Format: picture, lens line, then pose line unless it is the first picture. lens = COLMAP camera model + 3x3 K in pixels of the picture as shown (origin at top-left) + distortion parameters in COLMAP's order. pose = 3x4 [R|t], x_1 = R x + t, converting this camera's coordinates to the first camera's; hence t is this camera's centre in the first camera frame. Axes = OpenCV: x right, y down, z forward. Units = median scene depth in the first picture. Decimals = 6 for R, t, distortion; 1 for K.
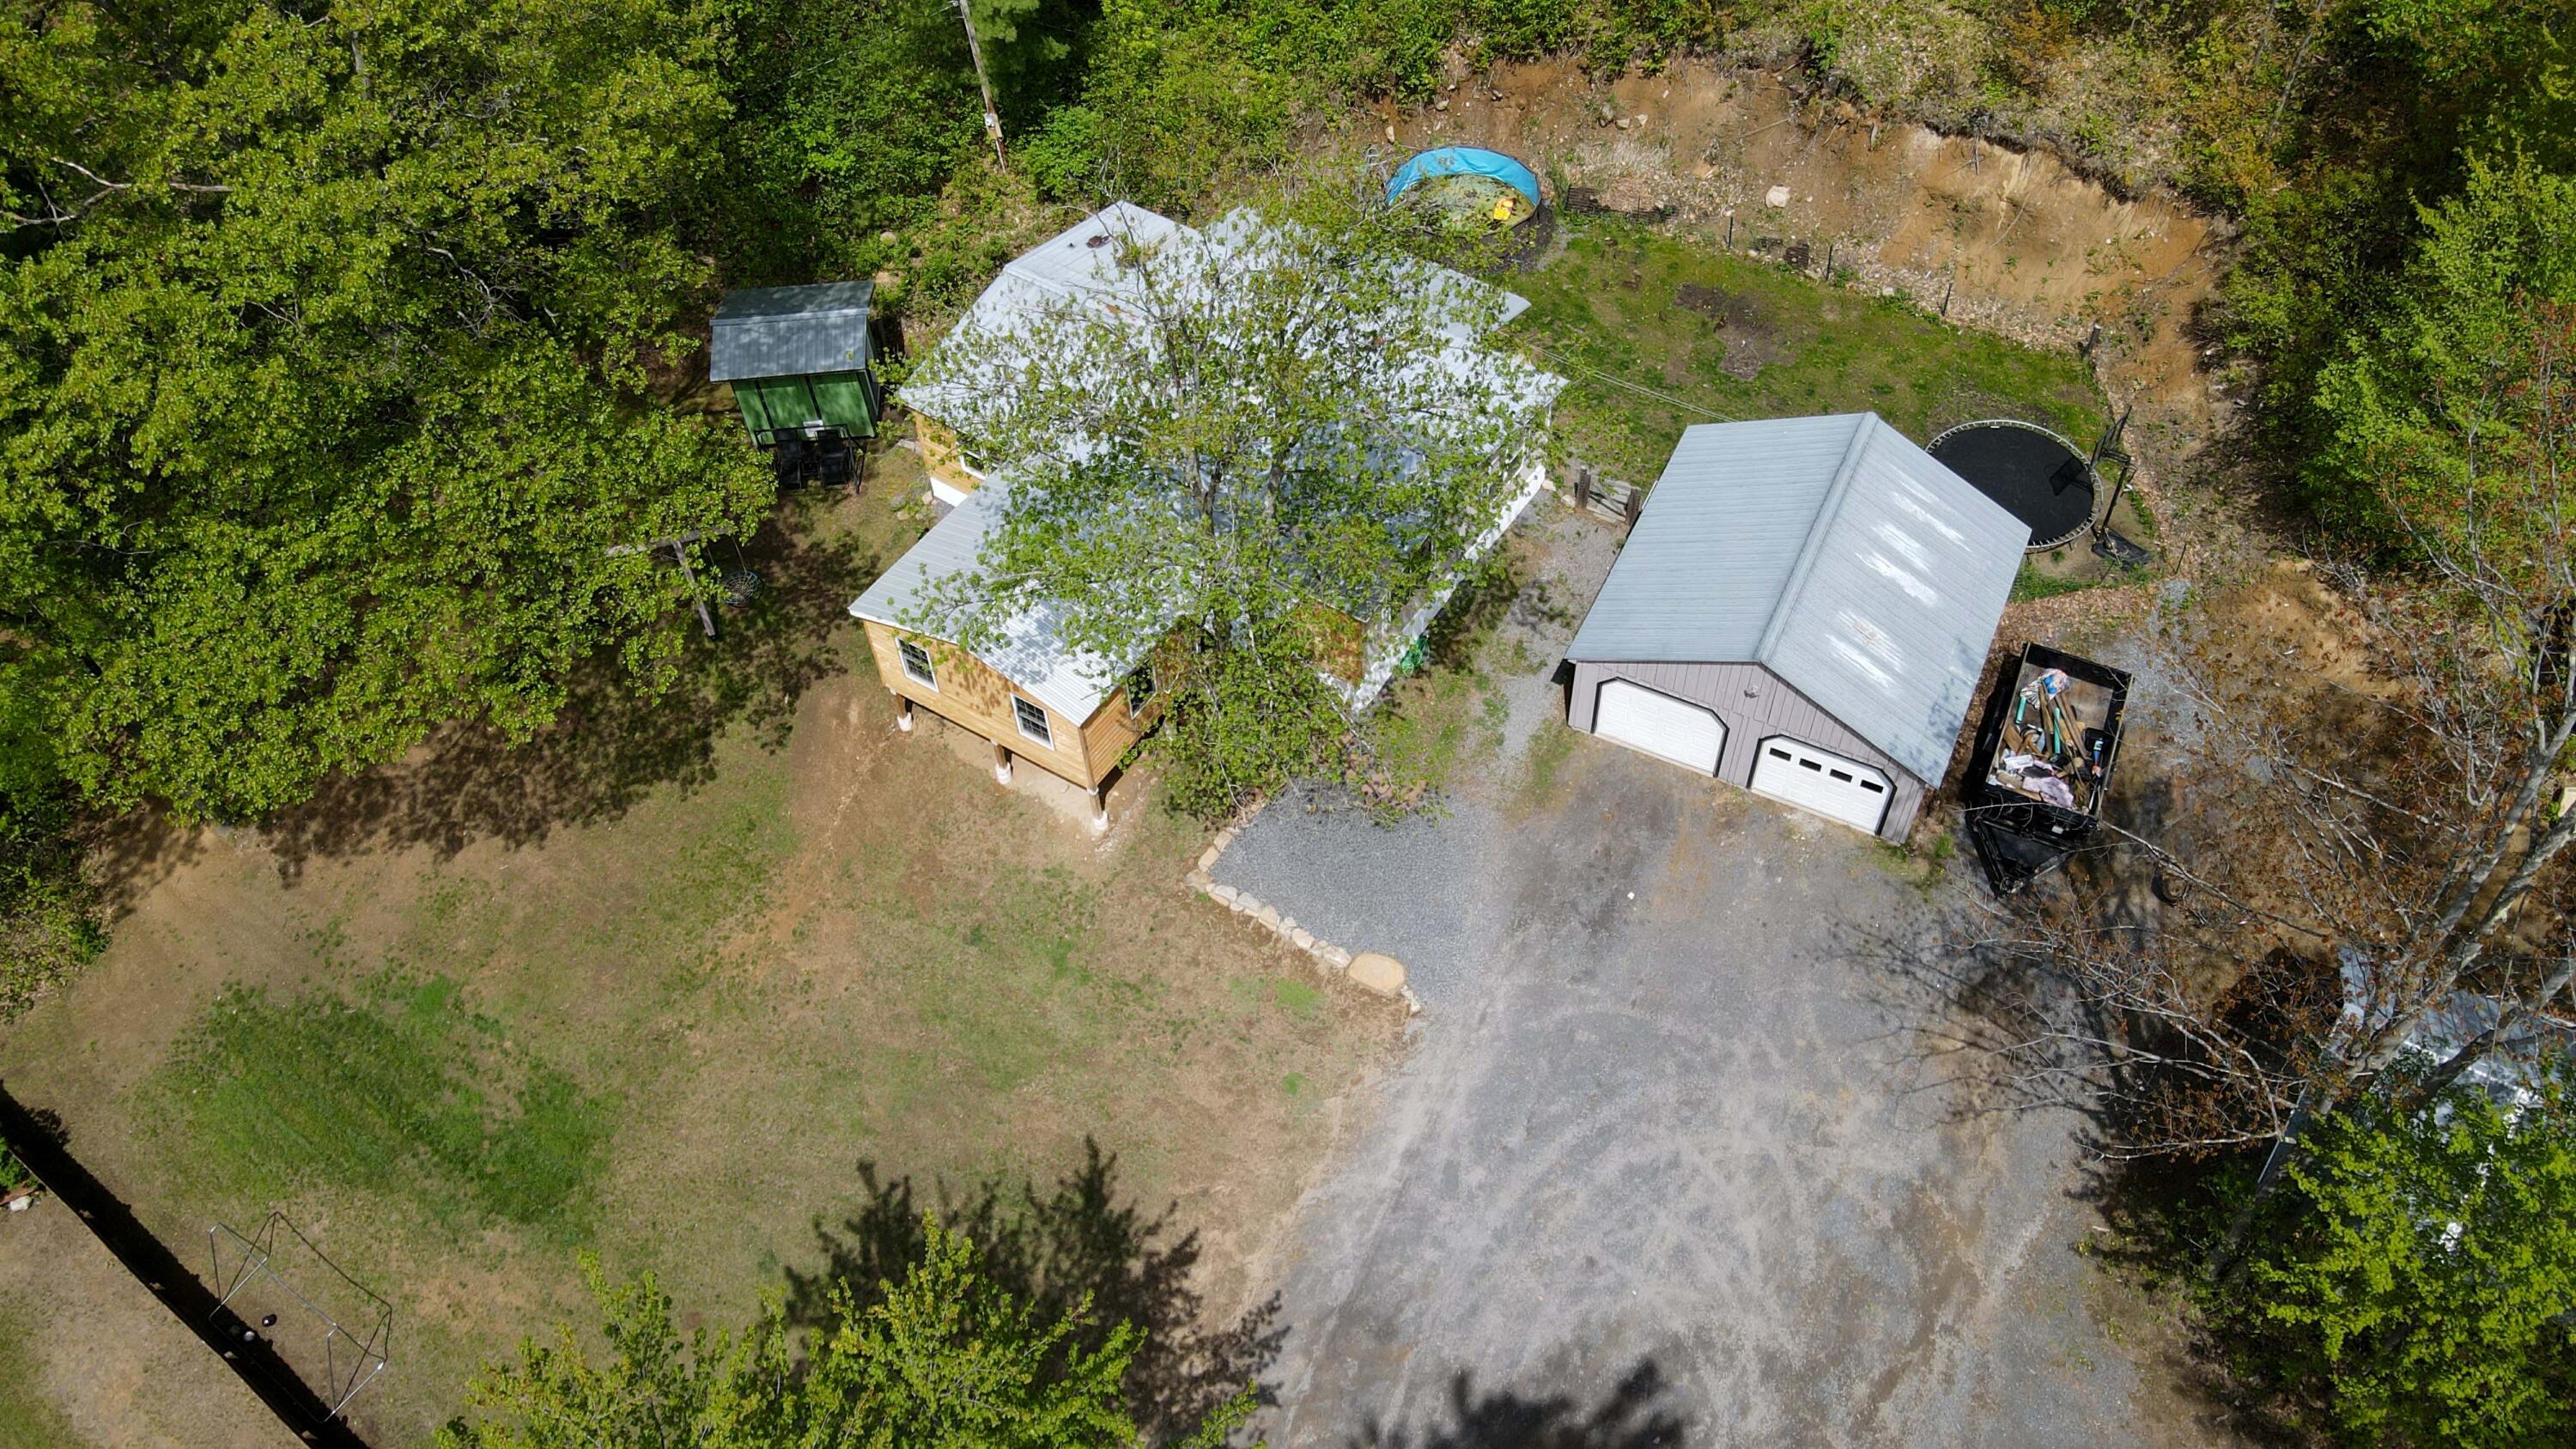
lens RADIAL K [[1895.5, 0, 1291.2], [0, 1895.5, 716.1], [0, 0, 1]] dist [0.000052, 0.028789]
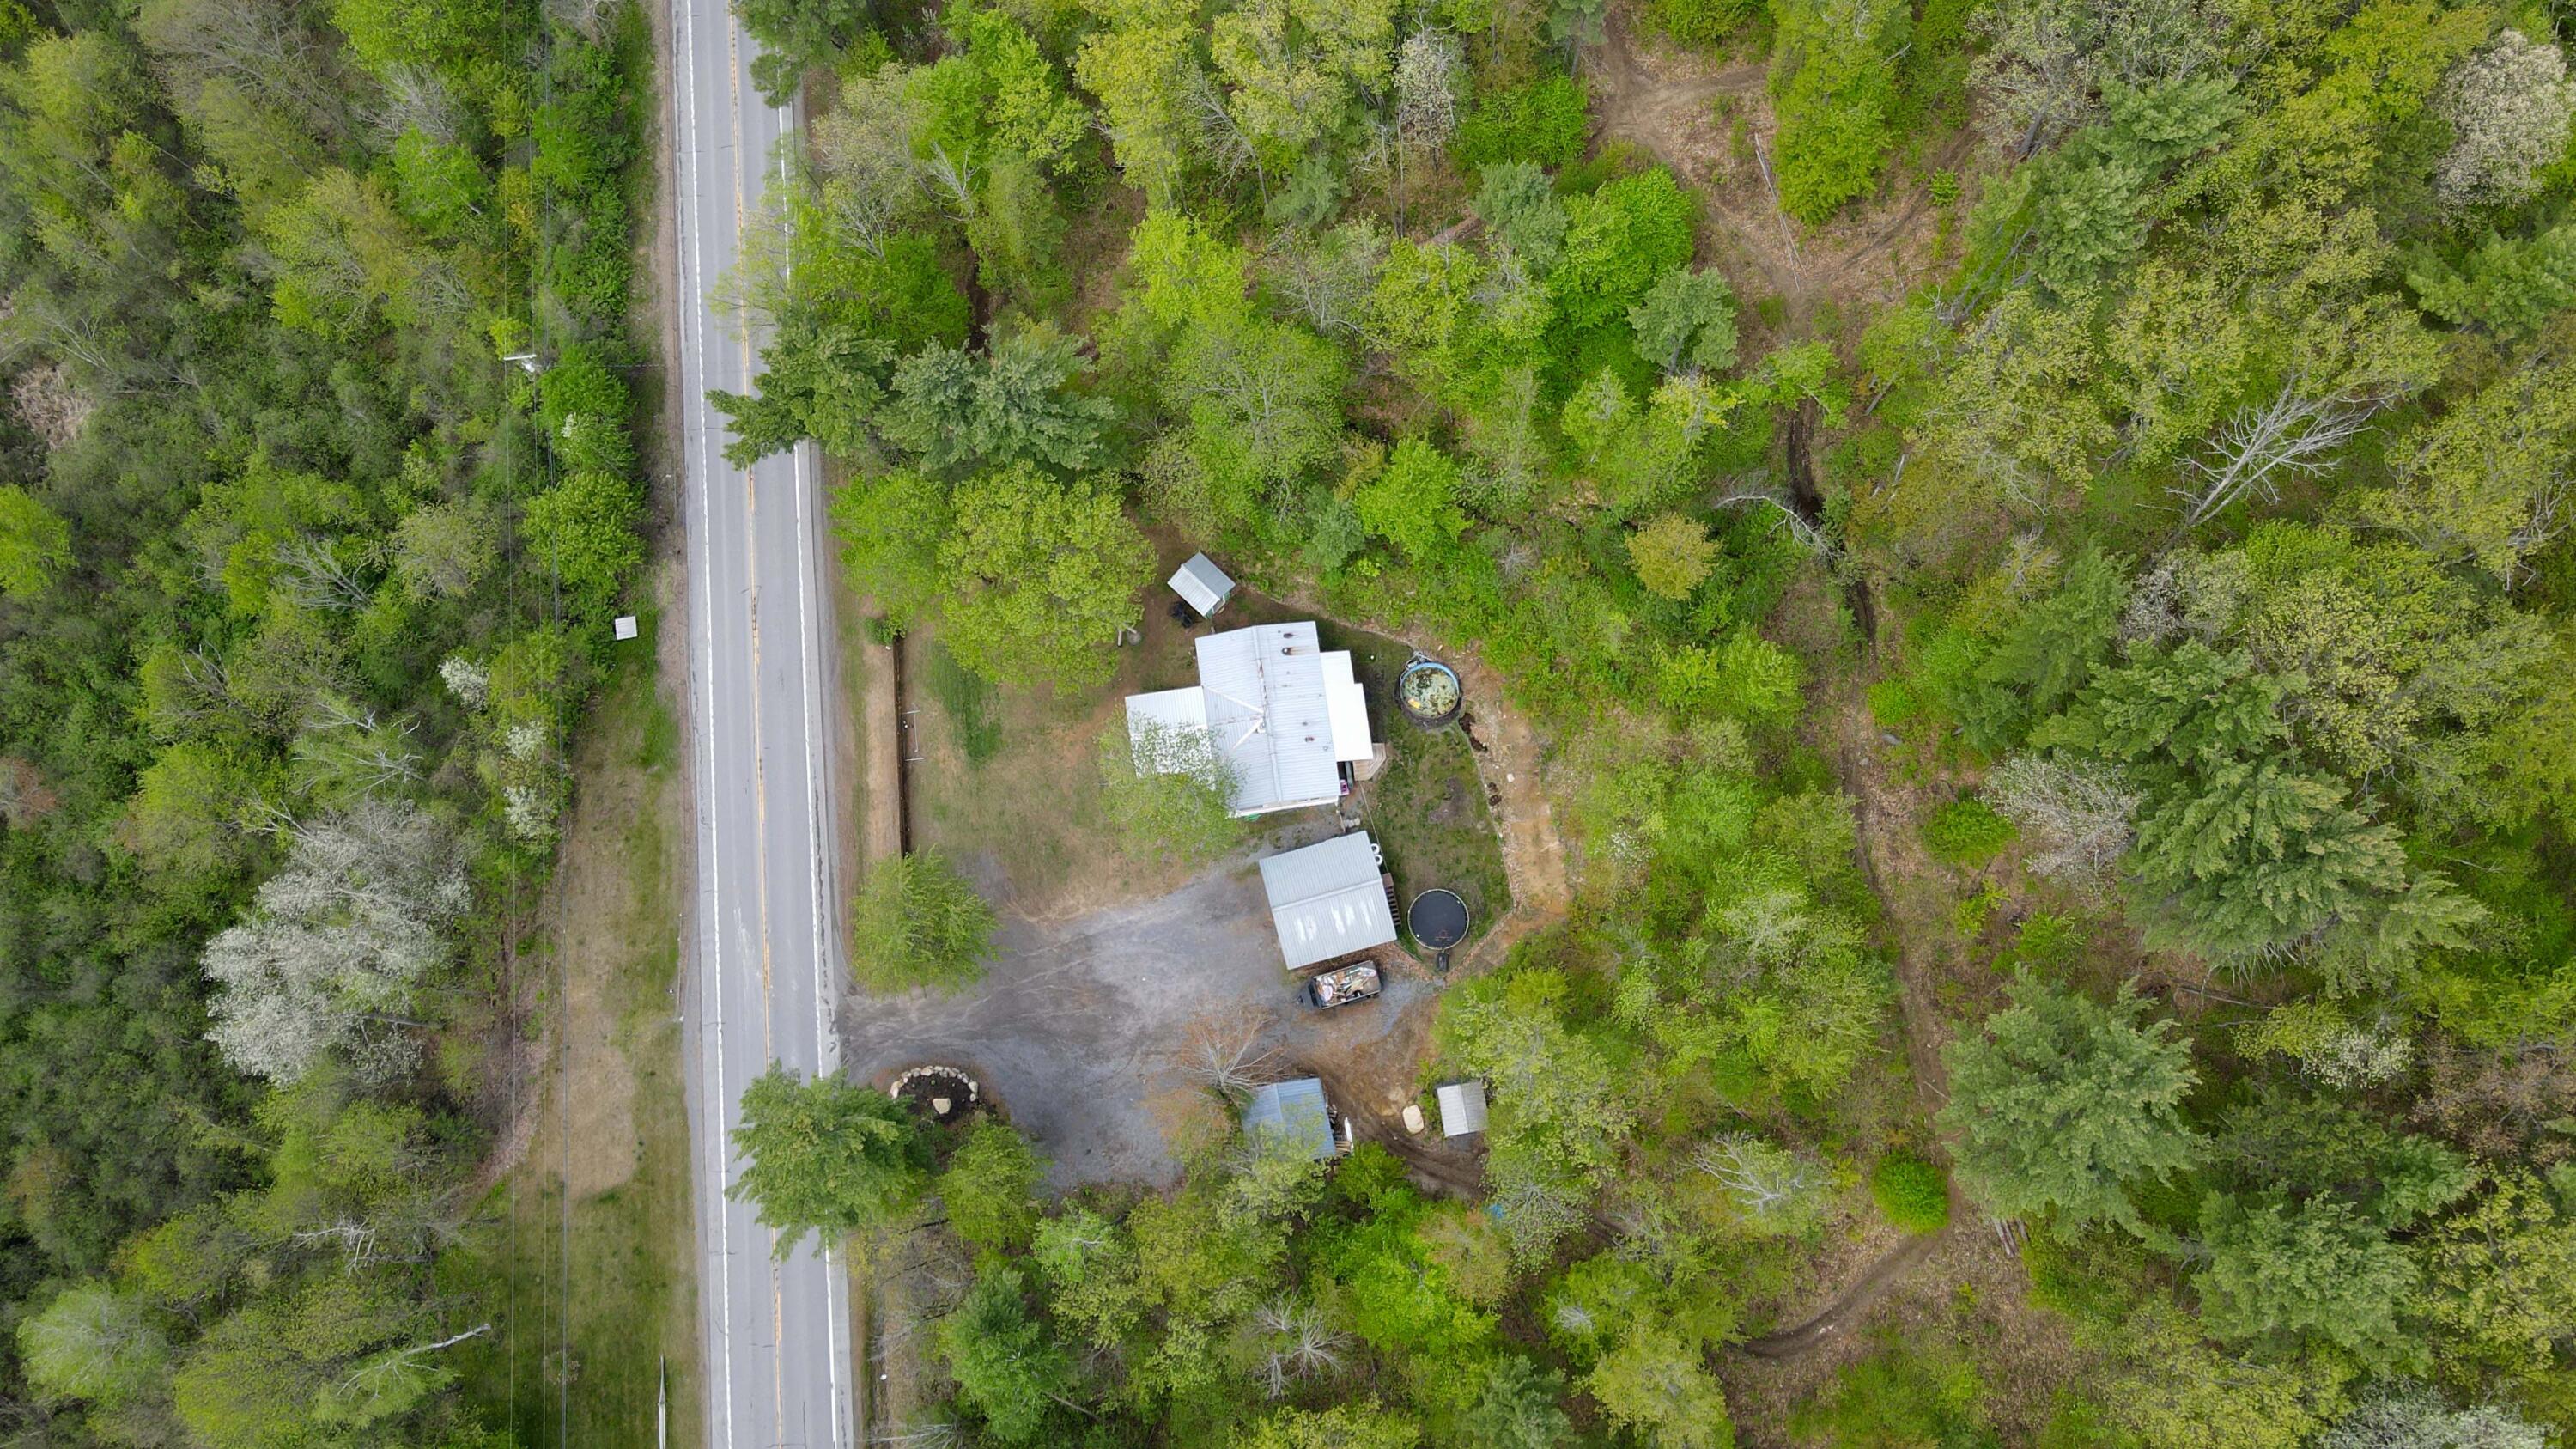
lens RADIAL K [[1895.5, 0, 1302.2], [0, 1895.5, 719.1], [0, 0, 1]] dist [0.000052, 0.028789]
pose [[0.671653, 0.720935, -0.170692, 0.583114], [-0.579007, 0.654530, 0.486150, -1.851960], [0.462205, -0.227692, 0.857043, -1.758262]]
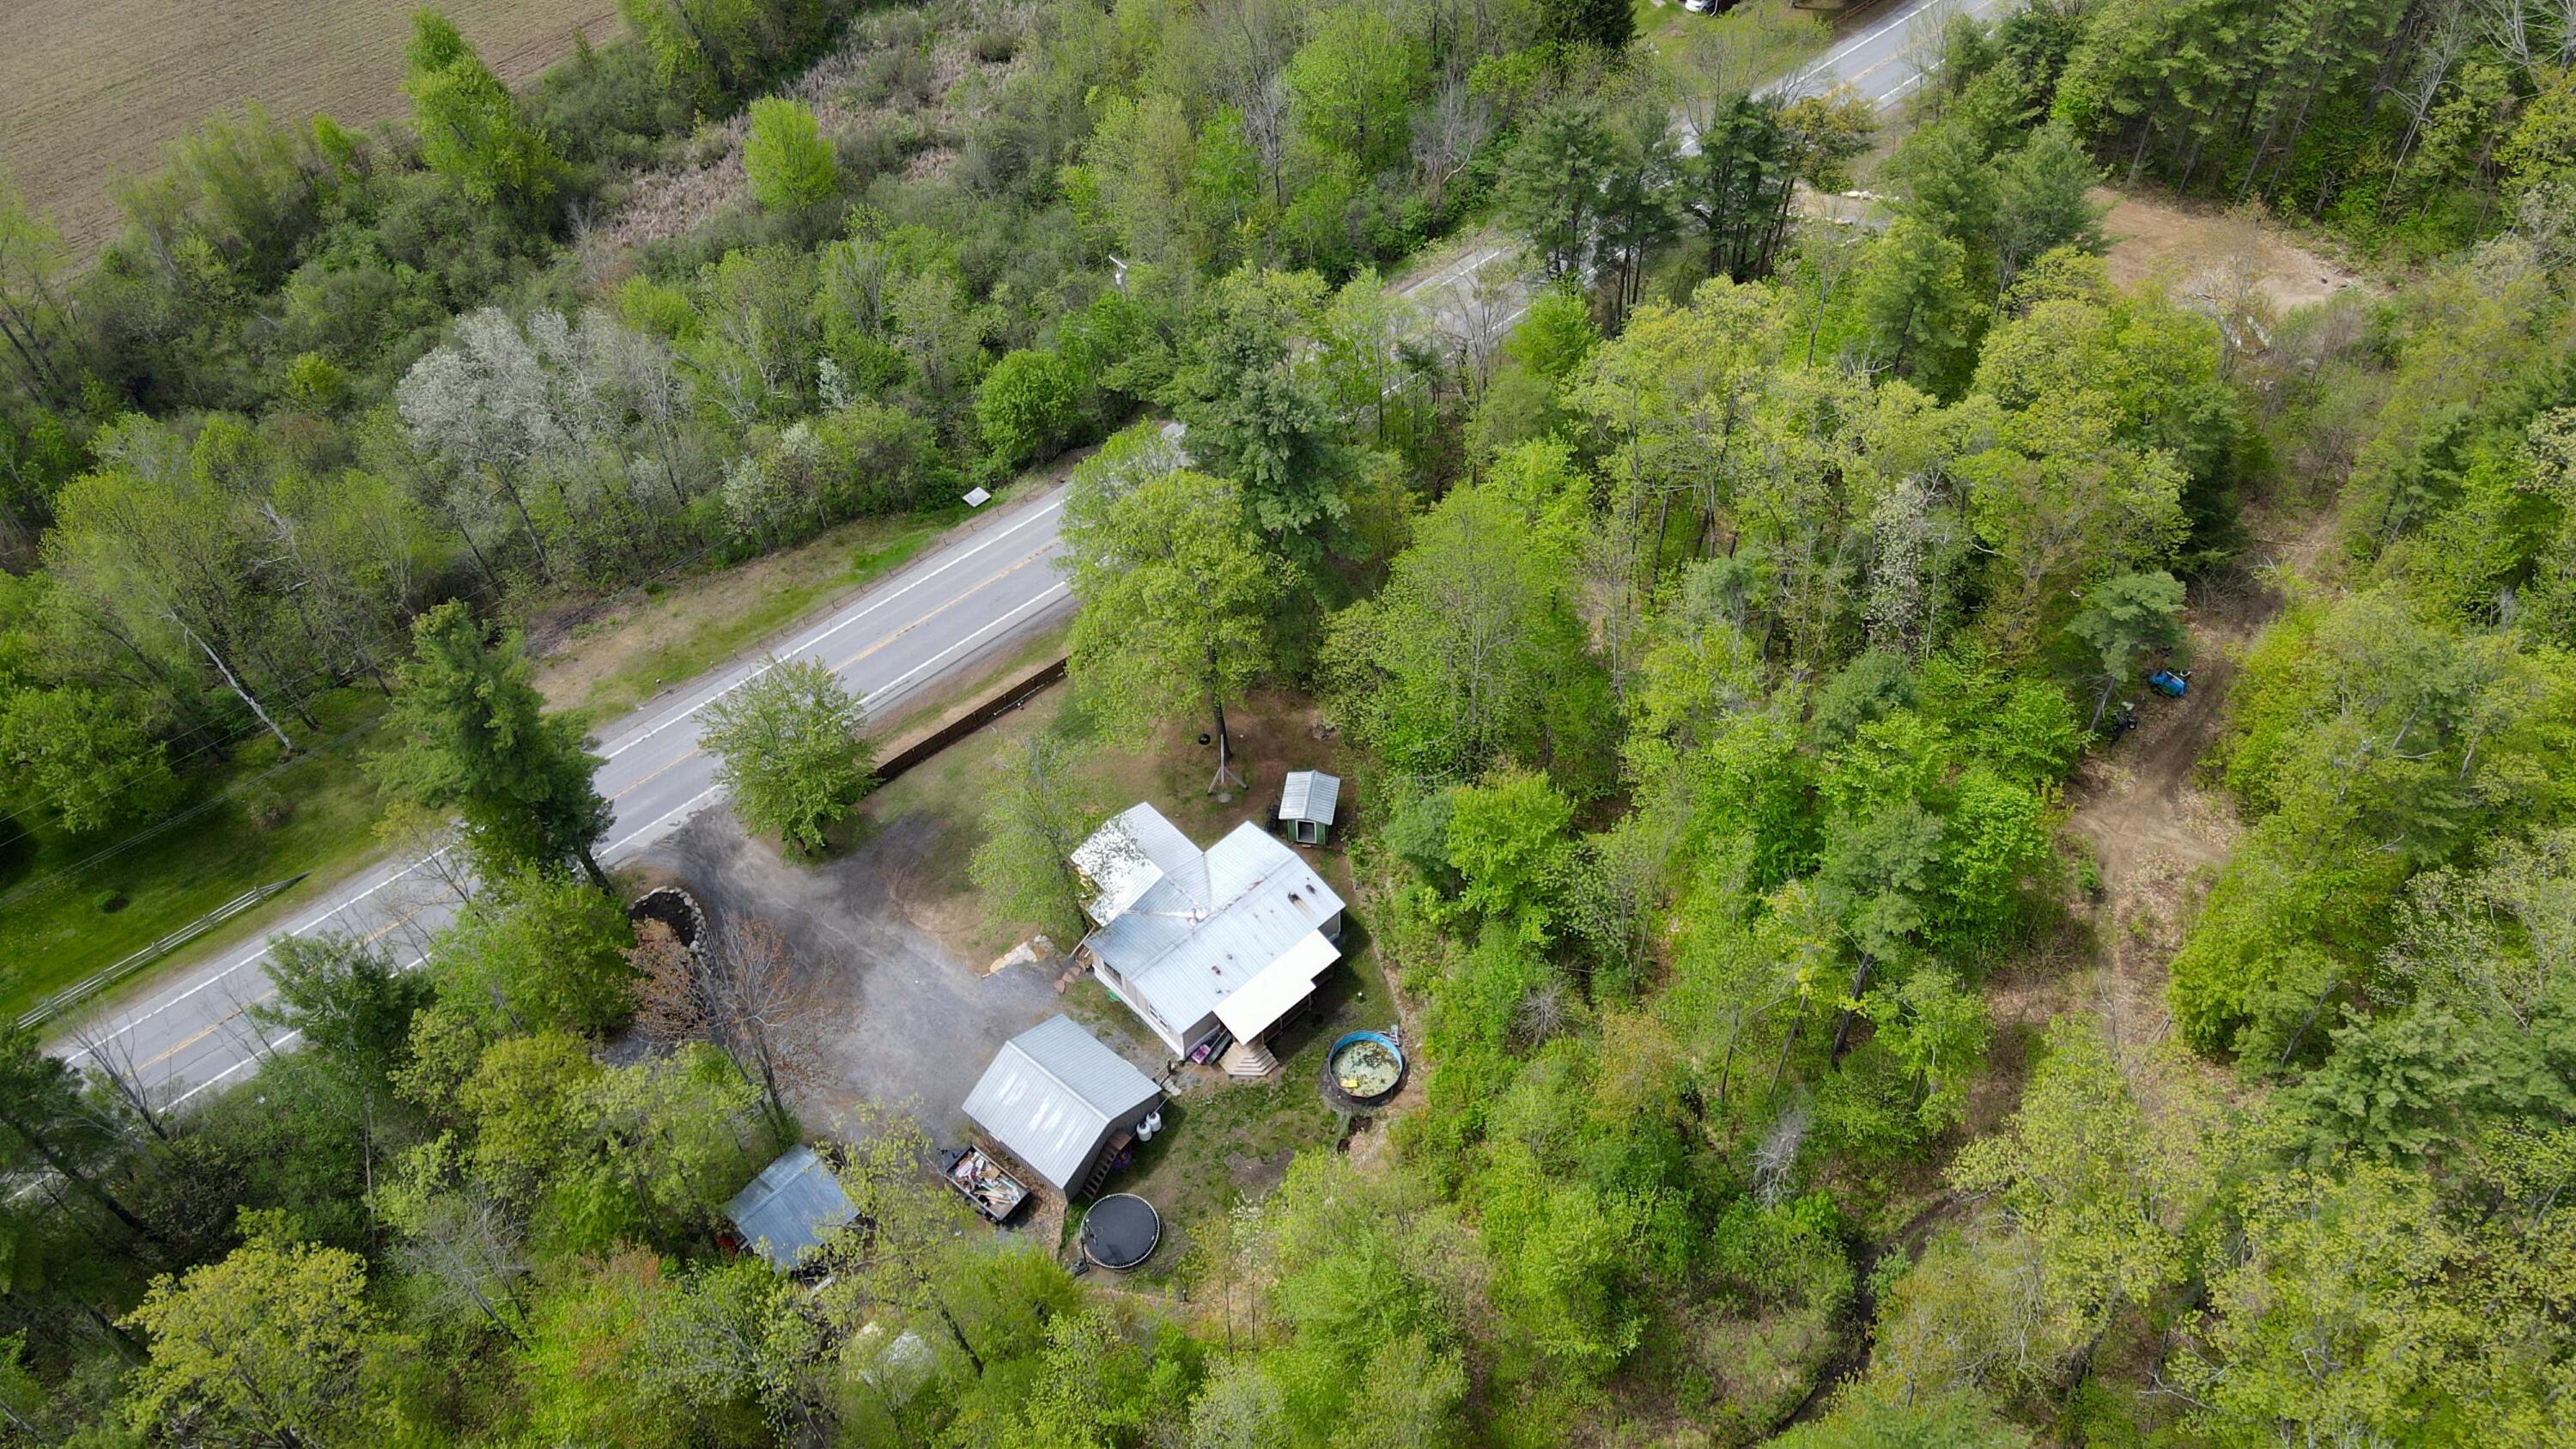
lens RADIAL K [[1895.5, 0, 1307.7], [0, 1895.5, 727.3], [0, 0, 1]] dist [0.000052, 0.028789]
pose [[-0.225728, 0.759499, -0.610089, 1.413621], [-0.749632, 0.264543, 0.606687, -2.054347], [0.622172, 0.594289, 0.509630, -0.413080]]
